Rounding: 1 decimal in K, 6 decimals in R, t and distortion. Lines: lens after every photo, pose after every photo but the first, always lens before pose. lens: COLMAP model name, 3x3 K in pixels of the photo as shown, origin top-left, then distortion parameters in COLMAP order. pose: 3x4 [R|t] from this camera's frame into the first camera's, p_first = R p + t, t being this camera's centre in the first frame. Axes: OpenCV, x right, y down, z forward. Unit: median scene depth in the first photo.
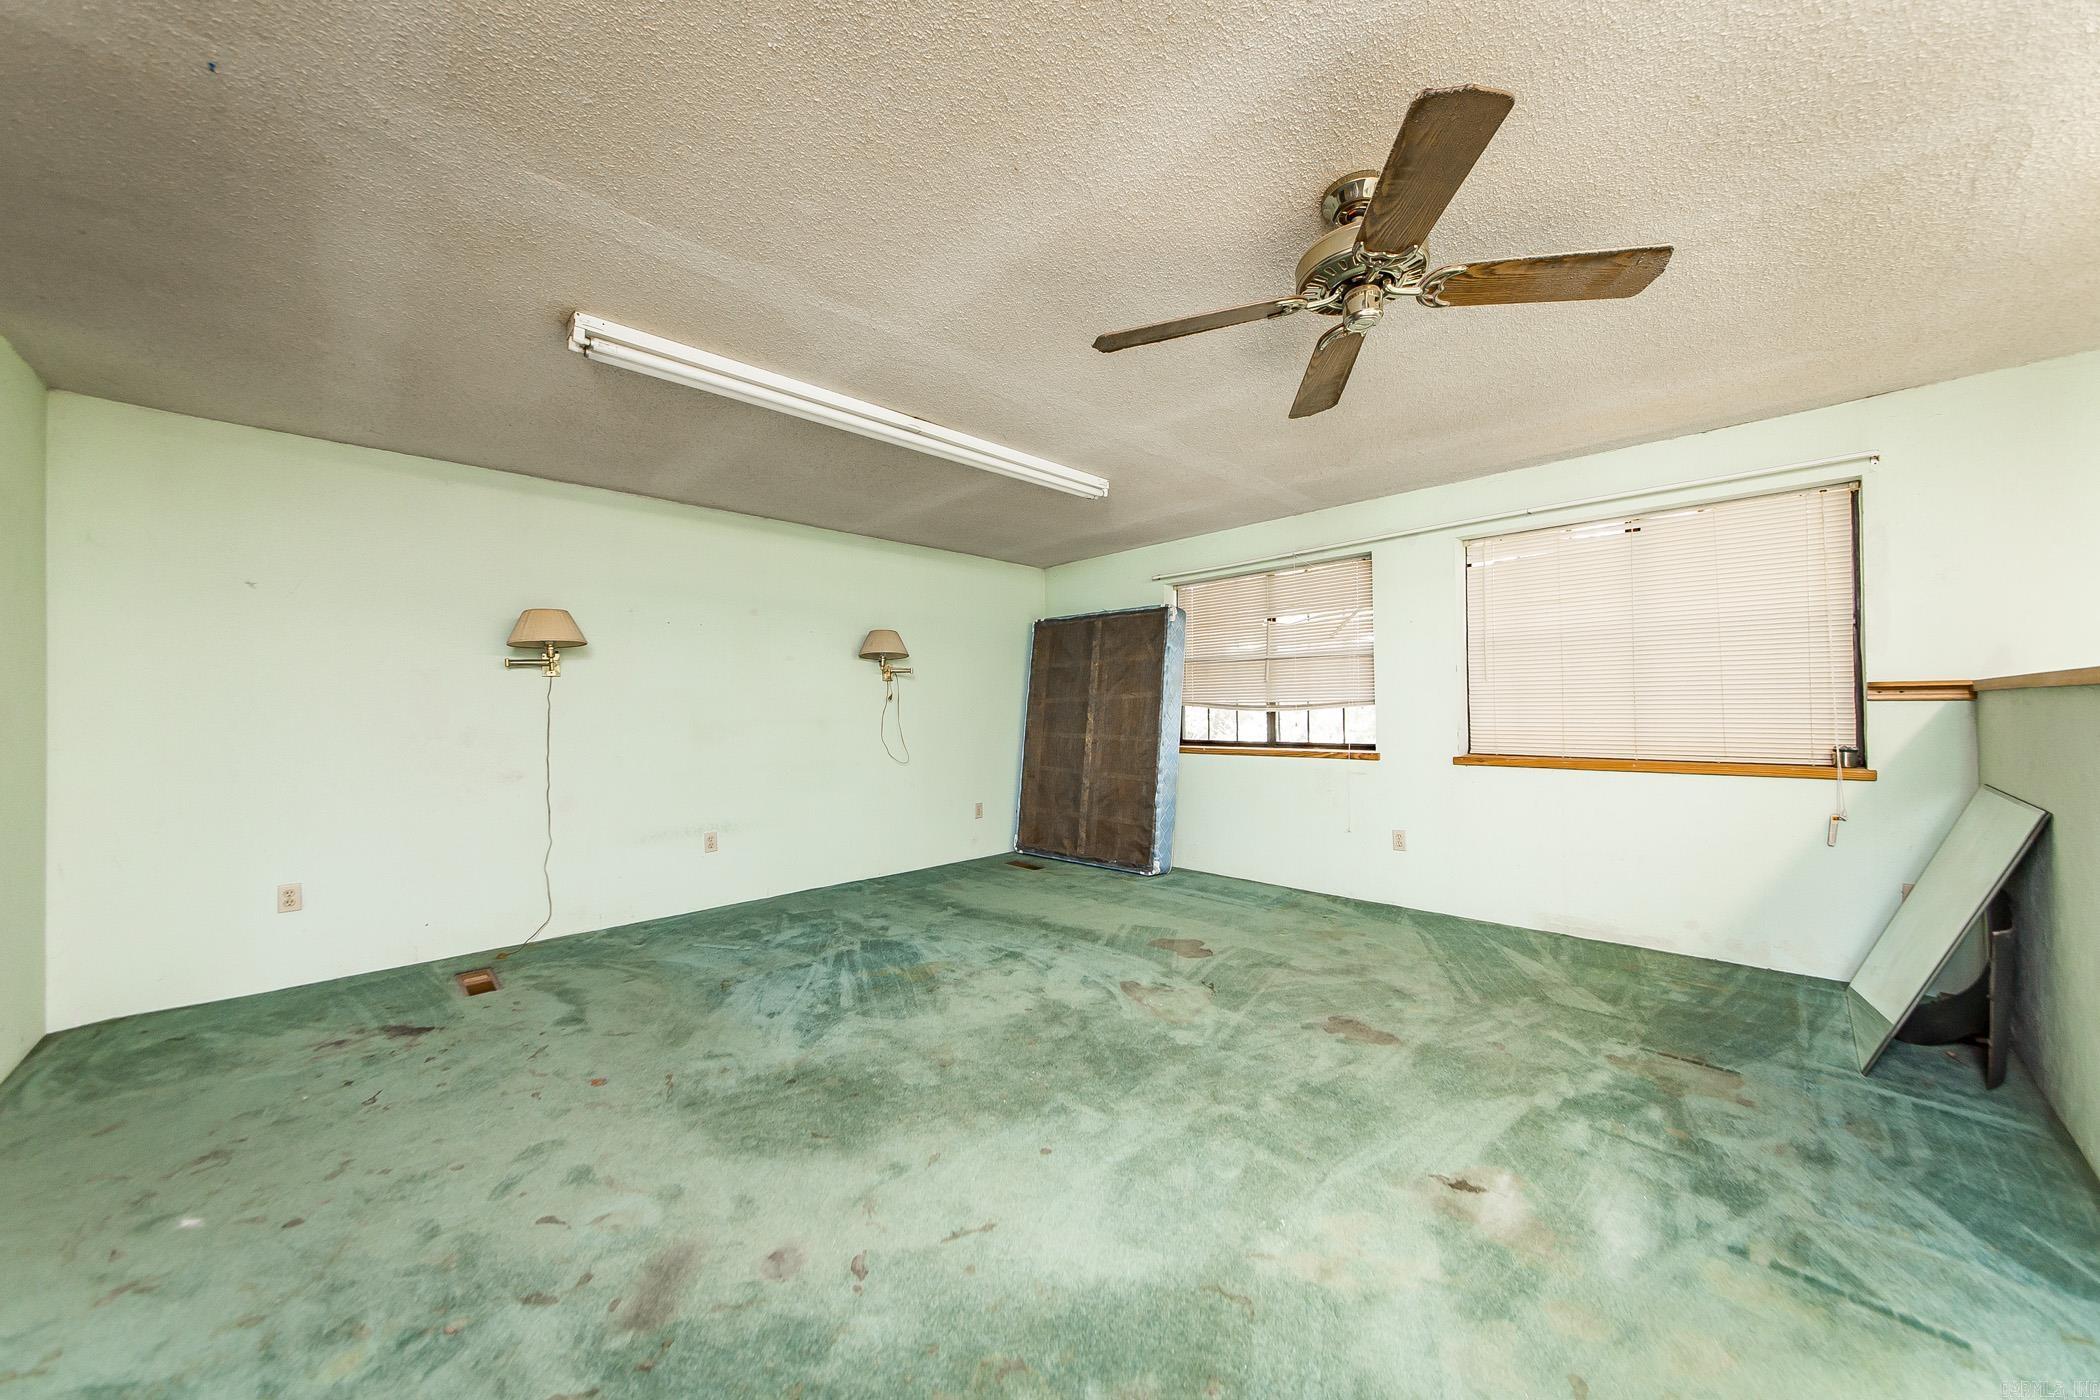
lens RADIAL K [[731.1, 0, 1048.3], [0, 731.1, 715.2], [0, 0, 1]] dist [-0.001215, 0.000120]
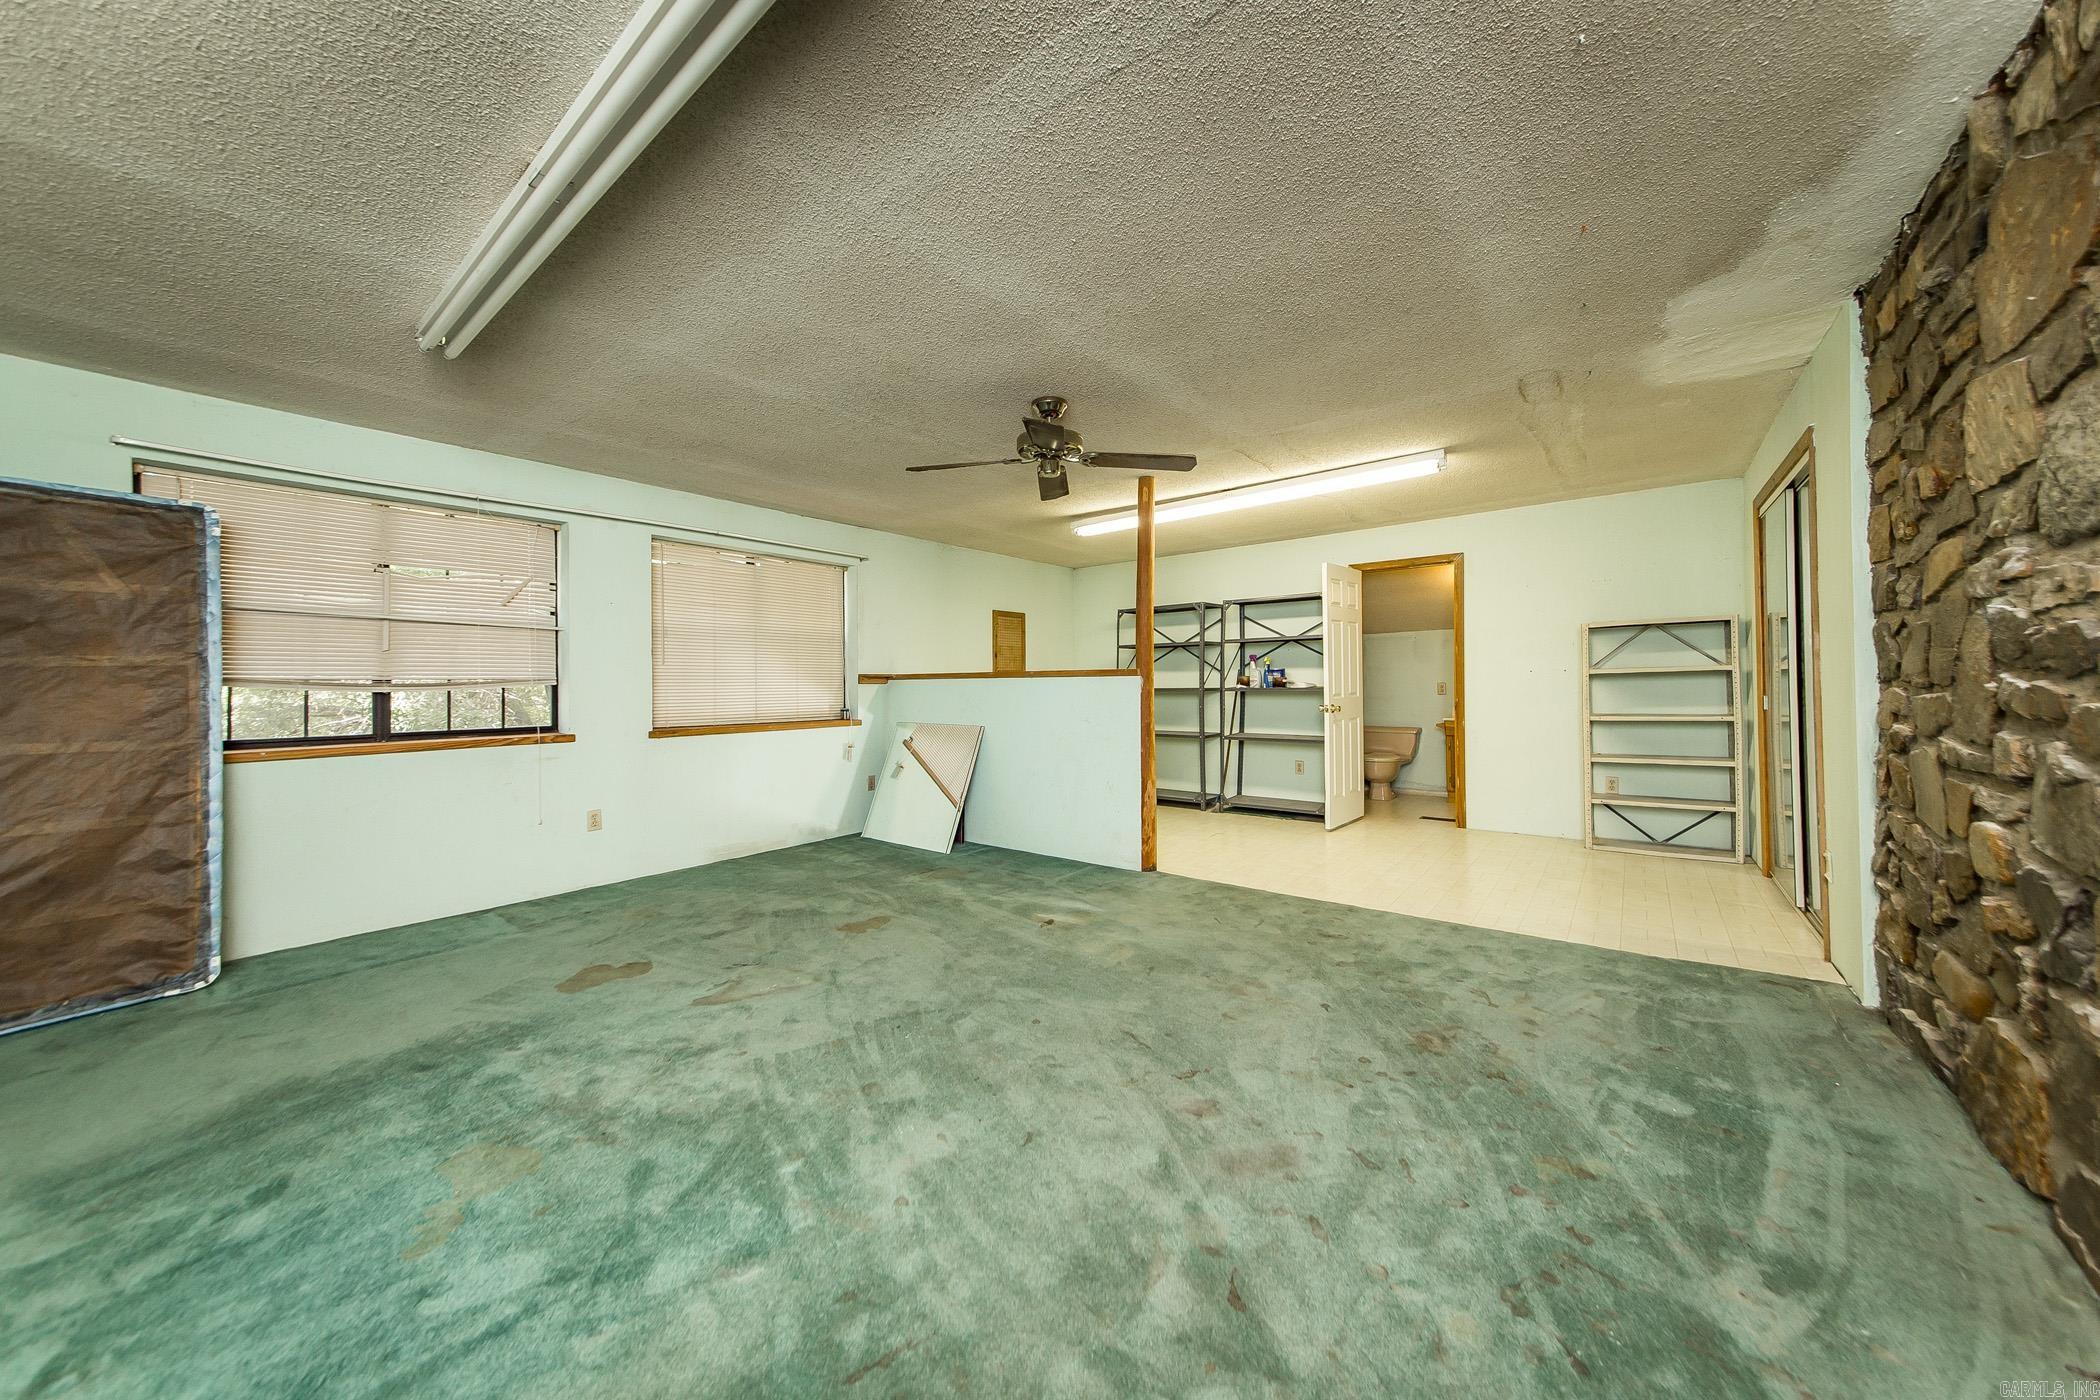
lens RADIAL K [[731.1, 0, 1039.4], [0, 731.1, 678.9], [0, 0, 1]] dist [-0.001215, 0.000120]
pose [[-0.107614, 0.018035, 0.994029, -0.676607], [0.015358, 0.999746, -0.016476, 0.005796], [-0.994074, 0.013493, -0.107863, 0.585738]]
